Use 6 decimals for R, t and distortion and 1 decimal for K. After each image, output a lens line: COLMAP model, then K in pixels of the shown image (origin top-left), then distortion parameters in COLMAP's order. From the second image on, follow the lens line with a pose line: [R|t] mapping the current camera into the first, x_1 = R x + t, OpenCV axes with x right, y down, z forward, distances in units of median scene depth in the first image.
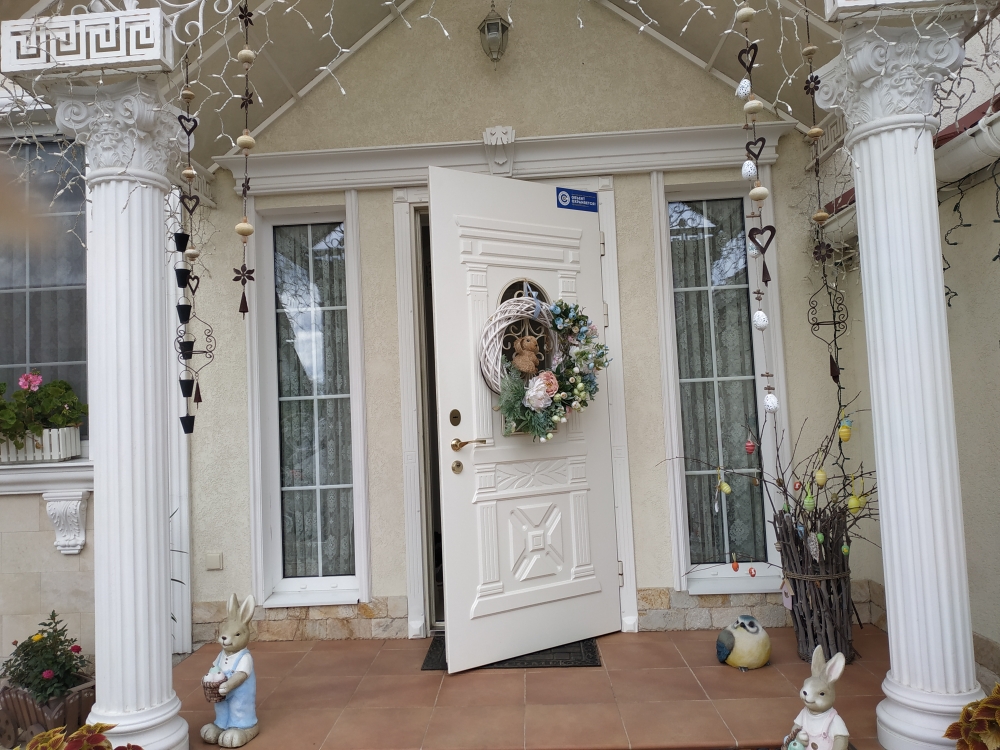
lens RADIAL K [[734.8, 0, 494.0], [0, 734.8, 377.5], [0, 0, 1]] dist [0.031952, -0.055408]
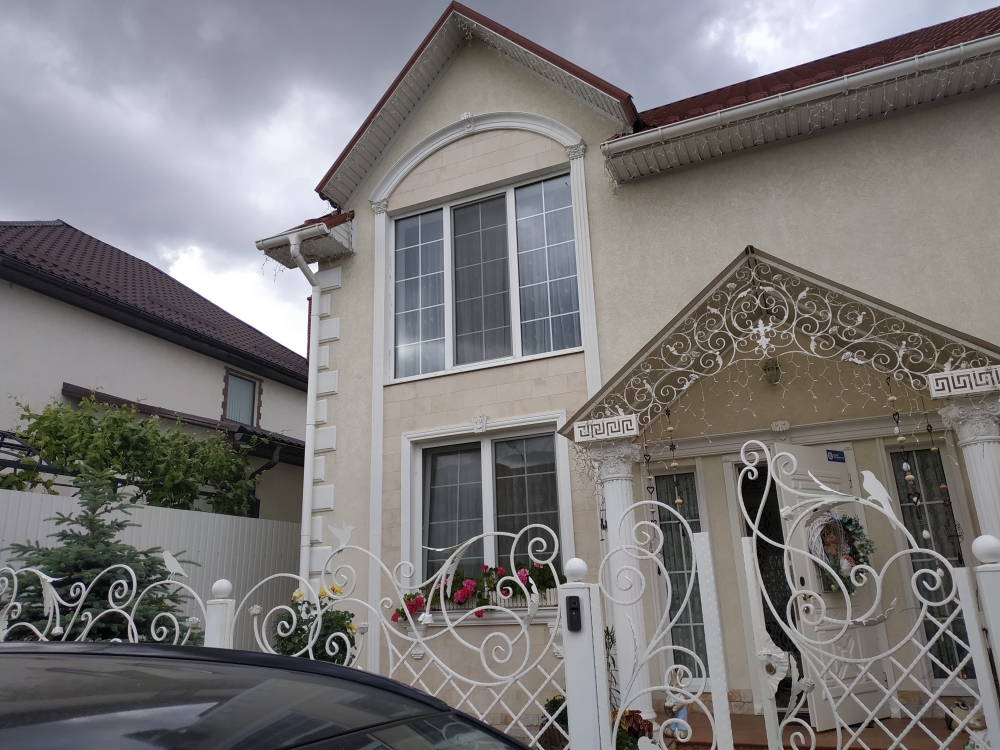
lens RADIAL K [[734.8, 0, 494.0], [0, 734.8, 377.5], [0, 0, 1]] dist [0.031952, -0.055408]
pose [[0.930605, -0.096247, -0.353144, 0.004862], [0.013545, 0.973204, -0.229545, -0.042246], [0.365774, 0.208832, 0.906972, -1.406710]]
